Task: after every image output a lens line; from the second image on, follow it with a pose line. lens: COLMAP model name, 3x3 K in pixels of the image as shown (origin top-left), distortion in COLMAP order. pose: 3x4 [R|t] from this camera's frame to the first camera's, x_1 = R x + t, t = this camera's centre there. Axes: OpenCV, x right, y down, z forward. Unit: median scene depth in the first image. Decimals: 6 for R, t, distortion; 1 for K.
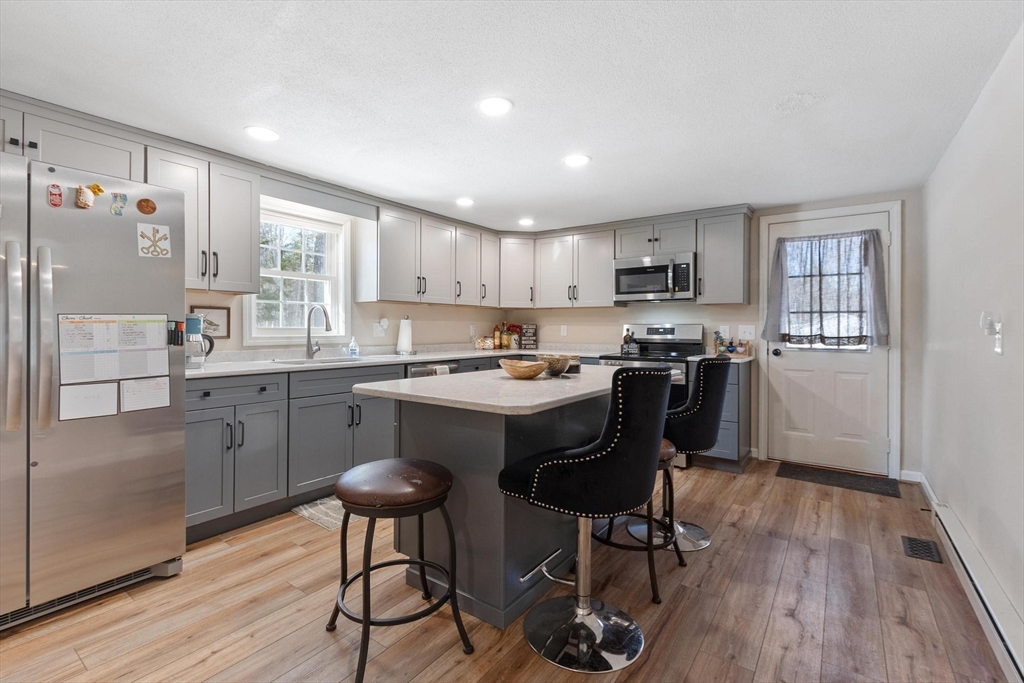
lens RADIAL K [[455.0, 0, 505.5], [0, 455.0, 330.1], [0, 0, 1]] dist [-0.001024, 0.000565]
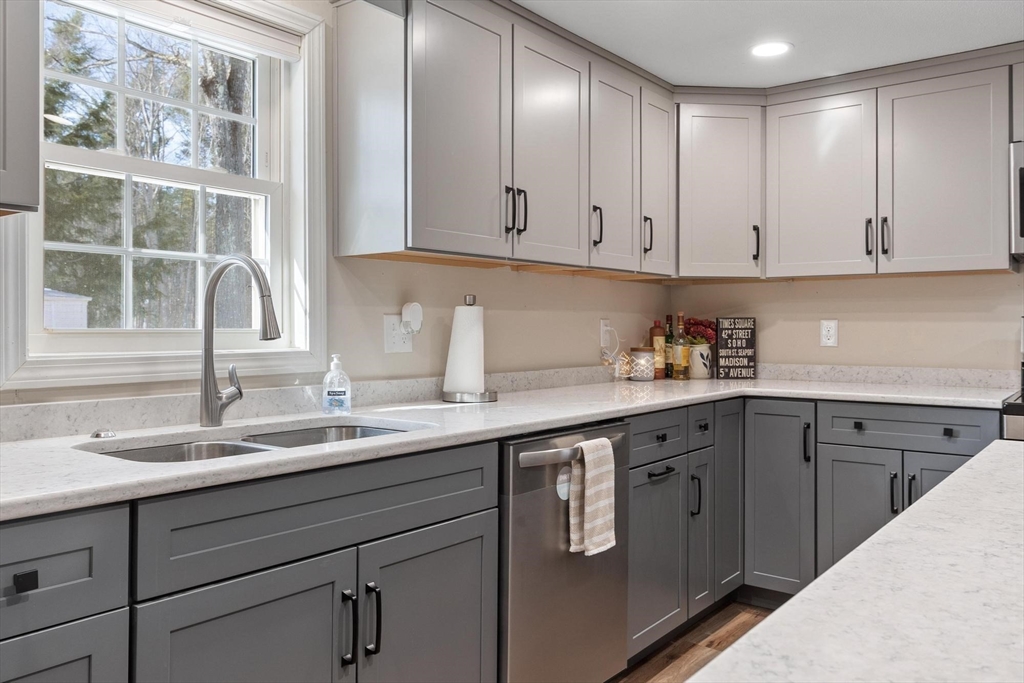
lens RADIAL K [[782.5, 0, 513.7], [0, 782.5, 321.9], [0, 0, 1]] dist [0.010389, -0.007819]
pose [[0.999393, -0.004328, -0.034574, -0.166376], [0.003905, 0.999917, -0.012299, -0.002293], [0.034624, 0.012156, 0.999326, 0.381837]]
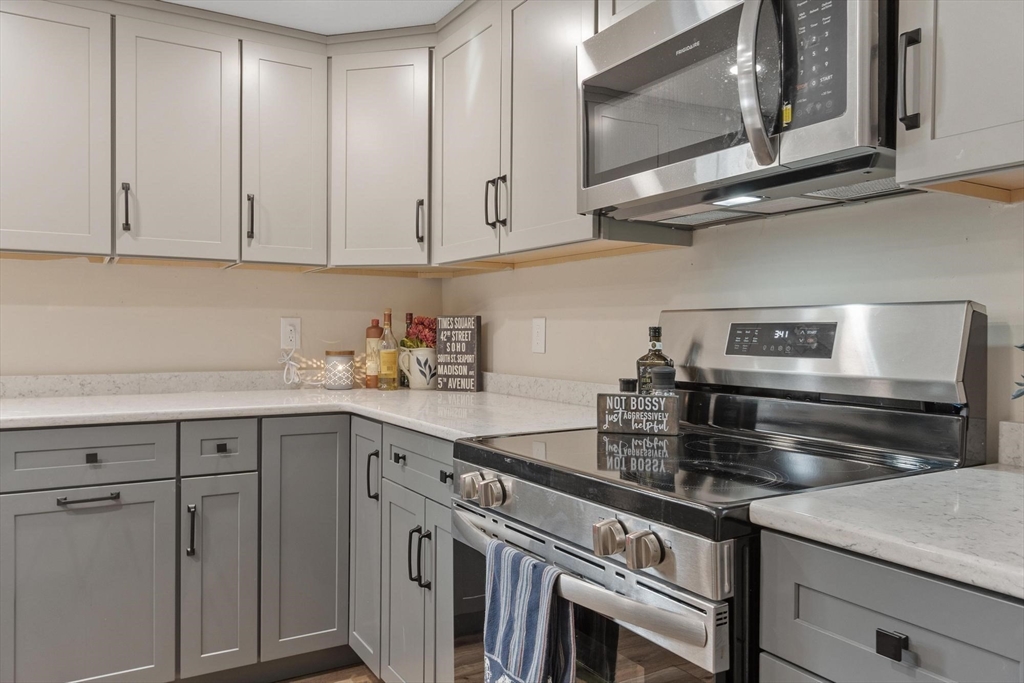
lens RADIAL K [[749.0, 0, 502.3], [0, 749.0, 339.5], [0, 0, 1]] dist [0.011868, -0.014481]
pose [[0.916681, 0.005559, -0.399582, 0.401638], [-0.003881, 0.999980, 0.005008, 0.001525], [0.399601, -0.003041, 0.916684, 0.681351]]
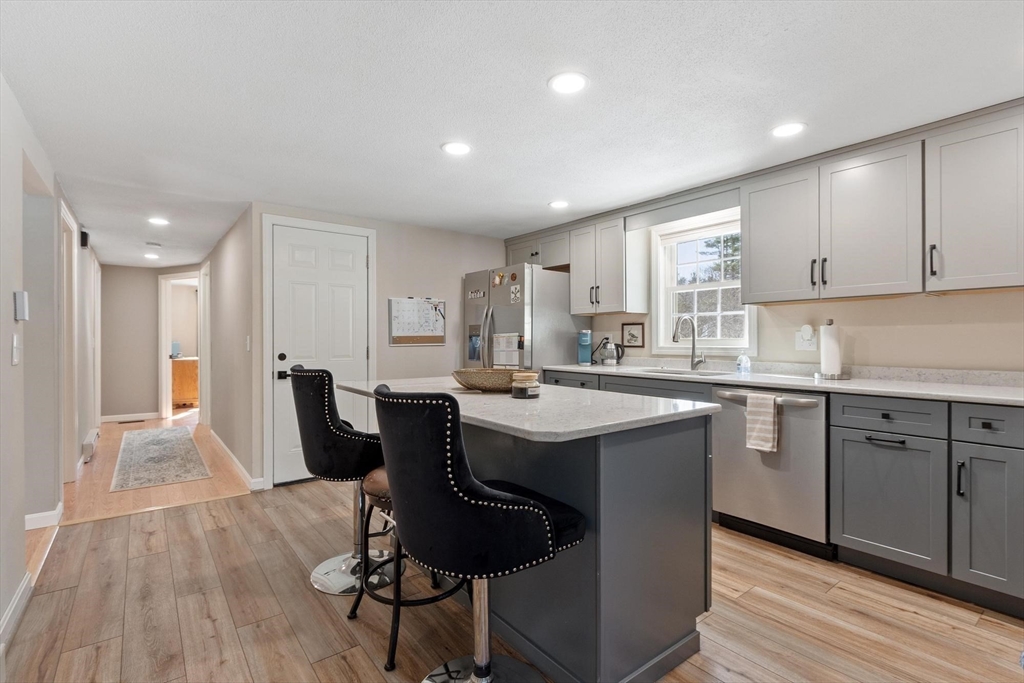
lens RADIAL K [[483.8, 0, 512.0], [0, 483.8, 341.3], [0, 0, 1]] dist [-0.002774, 0.000064]
pose [[-0.270053, 0.000577, -0.962845, 0.596690], [-0.002017, 0.999997, 0.001165, -0.000168], [0.962843, 0.002257, -0.270051, 0.774067]]
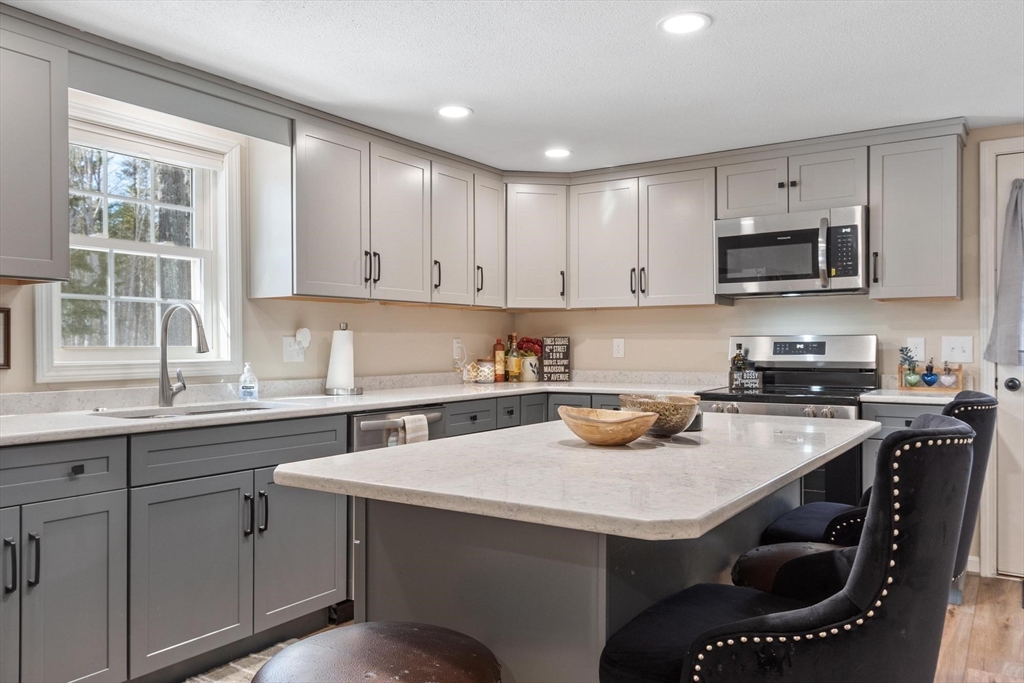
lens RADIAL K [[749.0, 0, 507.1], [0, 749.0, 347.0], [0, 0, 1]] dist [0.011868, -0.014481]
pose [[0.999272, -0.007544, 0.037404, -0.058169], [0.007570, 0.999971, -0.000538, -0.001209], [-0.037398, 0.000821, 0.999300, 0.100121]]
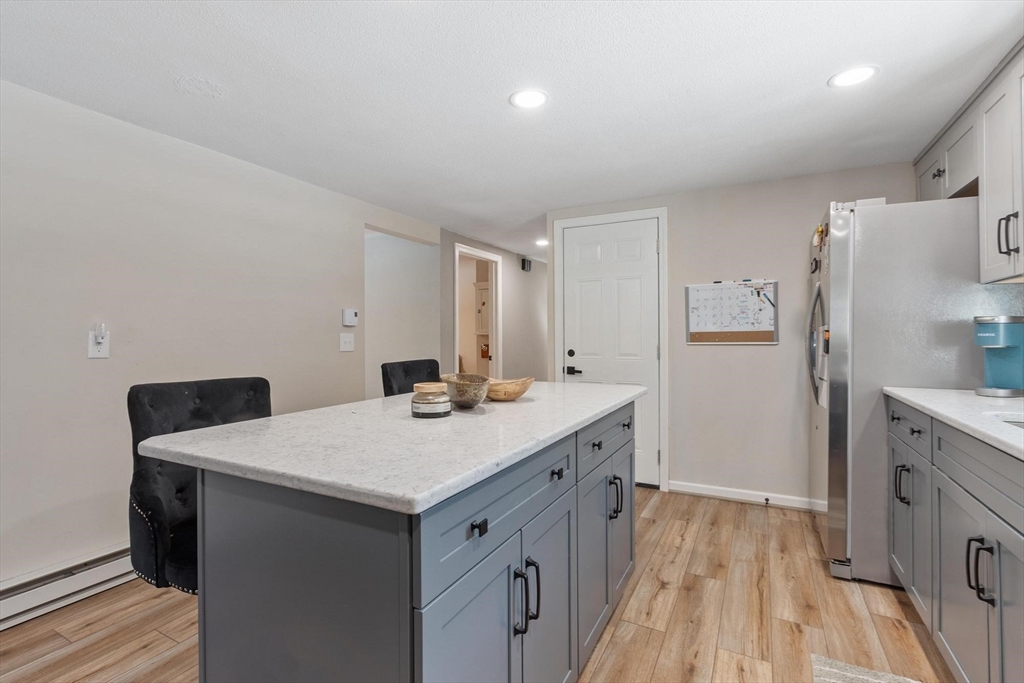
lens RADIAL K [[483.8, 0, 509.1], [0, 483.8, 336.7], [0, 0, 1]] dist [-0.002774, 0.000064]
pose [[-0.989930, -0.000661, -0.141558, 0.084077], [-0.001320, 0.999989, 0.004560, -0.005039], [0.141554, 0.004701, -0.989919, 1.043898]]
